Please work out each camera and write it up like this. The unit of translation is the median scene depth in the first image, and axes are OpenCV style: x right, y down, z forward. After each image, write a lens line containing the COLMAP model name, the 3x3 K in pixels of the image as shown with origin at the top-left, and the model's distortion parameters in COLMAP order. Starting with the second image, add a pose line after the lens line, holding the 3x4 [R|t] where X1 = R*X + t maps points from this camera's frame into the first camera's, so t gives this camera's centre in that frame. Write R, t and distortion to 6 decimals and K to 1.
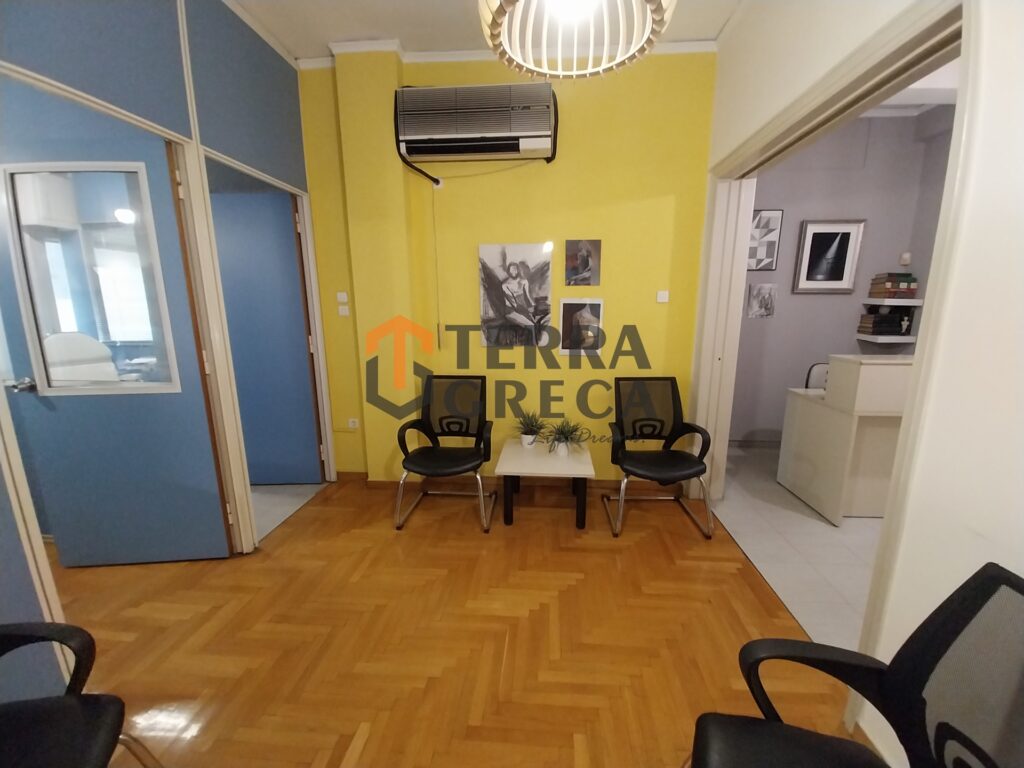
lens RADIAL K [[404.5, 0, 519.9], [0, 404.5, 386.4], [0, 0, 1]] dist [0.017048, -0.013951]
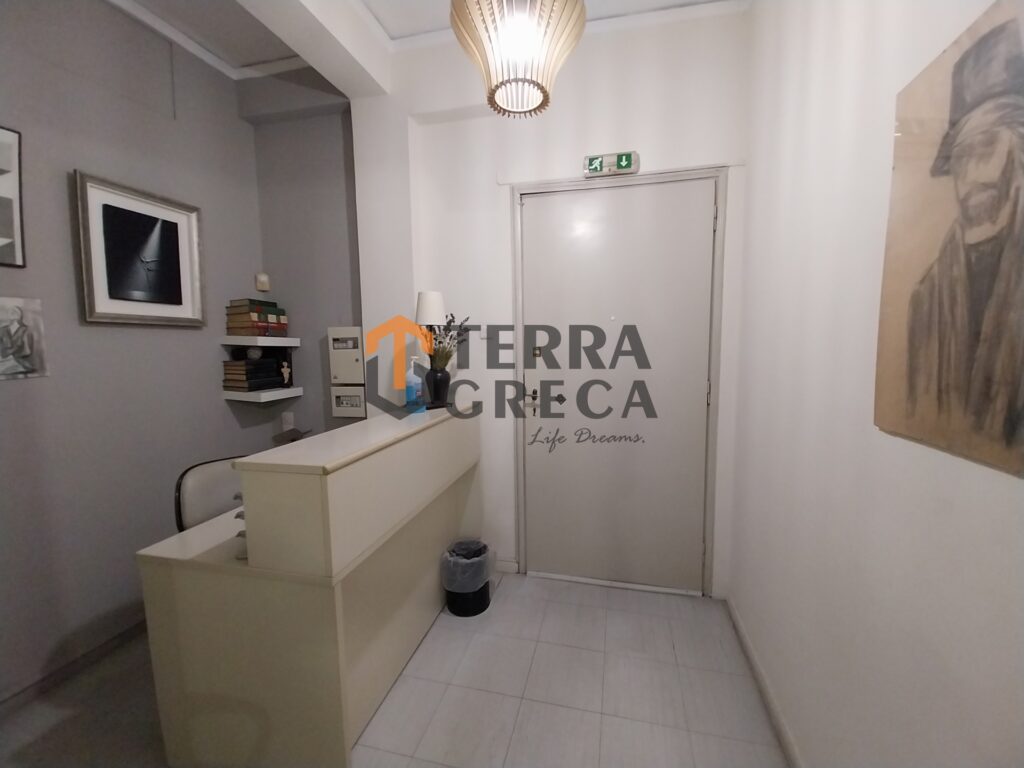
lens RADIAL K [[404.5, 0, 518.4], [0, 404.5, 379.6], [0, 0, 1]] dist [0.017048, -0.013951]
pose [[0.156138, -0.086405, 0.983949, 0.299544], [0.206596, 0.976989, 0.053011, -0.091387], [-0.965888, 0.195003, 0.170396, 0.474065]]
